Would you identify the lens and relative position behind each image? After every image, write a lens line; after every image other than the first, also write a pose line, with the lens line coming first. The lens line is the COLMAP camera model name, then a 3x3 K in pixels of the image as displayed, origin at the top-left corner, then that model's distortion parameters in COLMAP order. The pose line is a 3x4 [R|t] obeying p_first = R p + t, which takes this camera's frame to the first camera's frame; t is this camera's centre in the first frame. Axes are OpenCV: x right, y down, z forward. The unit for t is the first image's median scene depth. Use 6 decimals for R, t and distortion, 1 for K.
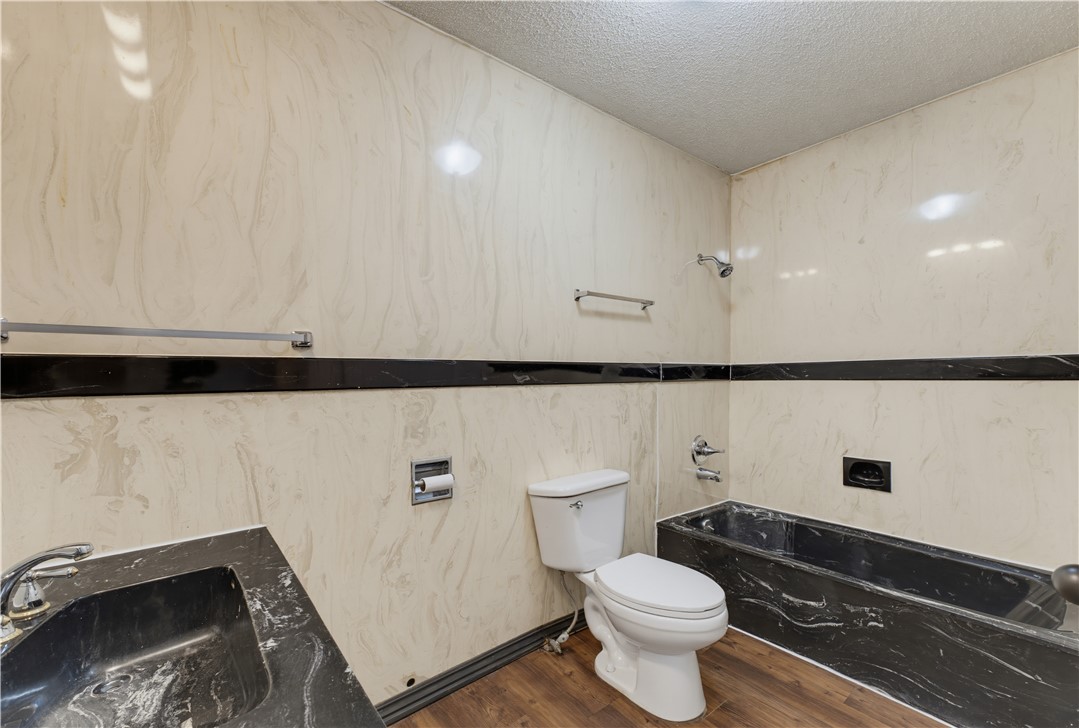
lens RADIAL K [[436.6, 0, 540.1], [0, 436.6, 384.0], [0, 0, 1]] dist [-0.004461, 0.000895]
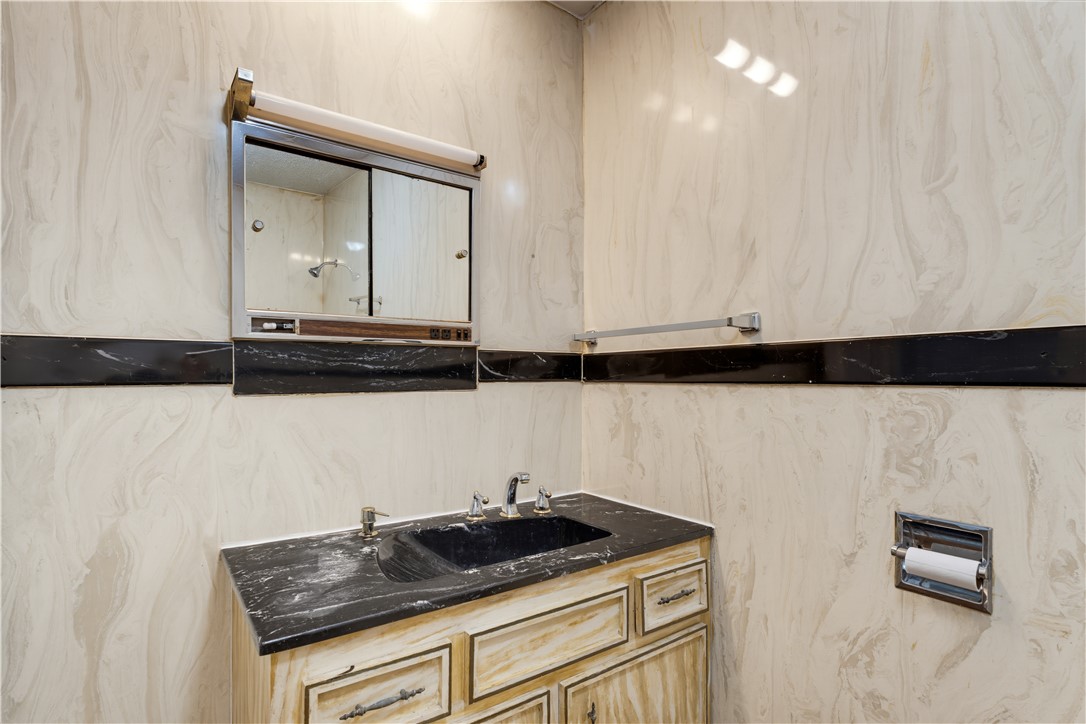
lens RADIAL K [[544.9, 0, 542.3], [0, 544.9, 365.3], [0, 0, 1]] dist [-0.001086, -0.001159]
pose [[-0.047242, -0.000433, -0.998883, 0.498257], [-0.002294, 0.999997, -0.000324, -0.017577], [0.998881, 0.002277, -0.047243, 0.617695]]
